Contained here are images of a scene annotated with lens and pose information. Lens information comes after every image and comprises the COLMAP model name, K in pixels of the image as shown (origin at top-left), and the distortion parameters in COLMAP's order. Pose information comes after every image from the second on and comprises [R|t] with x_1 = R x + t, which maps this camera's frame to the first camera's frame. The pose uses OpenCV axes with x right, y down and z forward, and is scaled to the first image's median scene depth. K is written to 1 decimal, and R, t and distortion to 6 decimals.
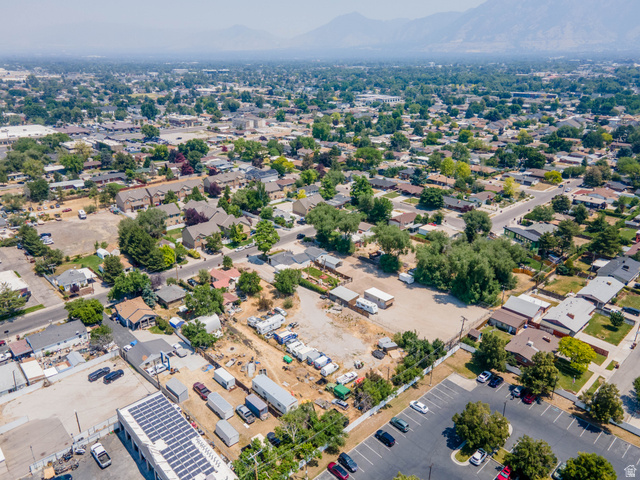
lens RADIAL K [[467.0, 0, 314.9], [0, 467.0, 239.6], [0, 0, 1]] dist [0.039137, 0.004051]
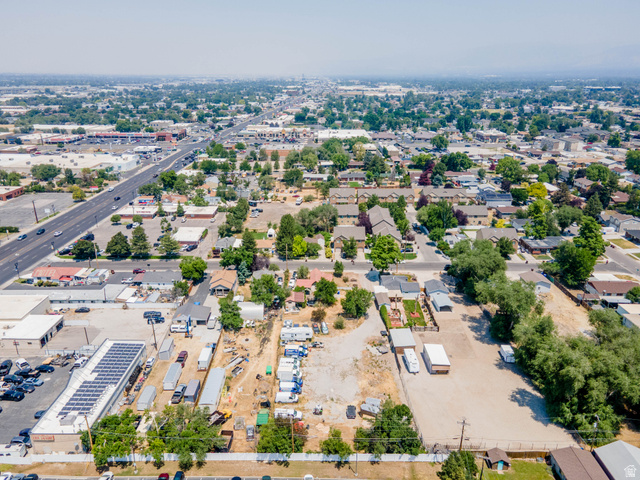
lens RADIAL K [[467.0, 0, 314.9], [0, 467.0, 239.6], [0, 0, 1]] dist [0.039137, 0.004051]
pose [[0.722210, 0.231016, -0.651955, 0.454446], [-0.252933, 0.965500, 0.061930, -0.064014], [0.643769, 0.120174, 0.755725, 0.254373]]
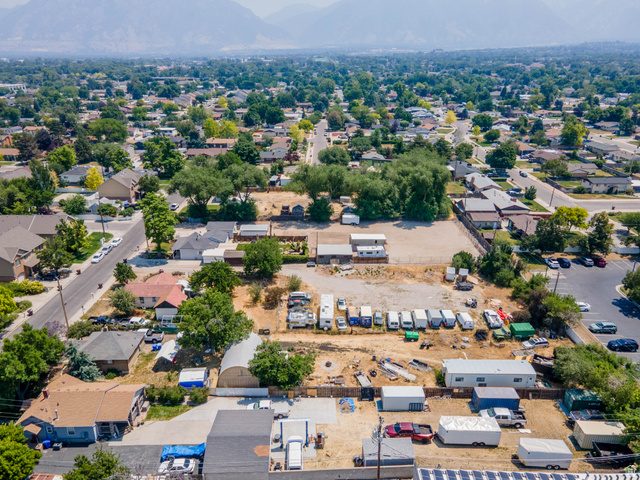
lens RADIAL K [[467.0, 0, 314.9], [0, 467.0, 239.6], [0, 0, 1]] dist [0.039137, 0.004051]
pose [[0.695583, -0.268620, 0.666338, -0.454746], [0.271103, 0.957044, 0.102811, 0.014565], [-0.665332, 0.109133, 0.738528, 0.468866]]
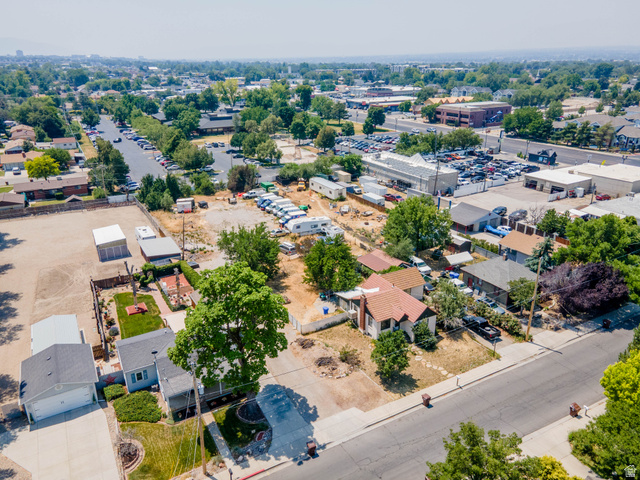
lens RADIAL K [[467.0, 0, 314.9], [0, 467.0, 239.6], [0, 0, 1]] dist [0.039137, 0.004051]
pose [[-0.970953, -0.085162, 0.223601, -0.225574], [0.088359, 0.740838, 0.665847, -0.228985], [-0.222357, 0.666263, -0.711794, 1.340605]]
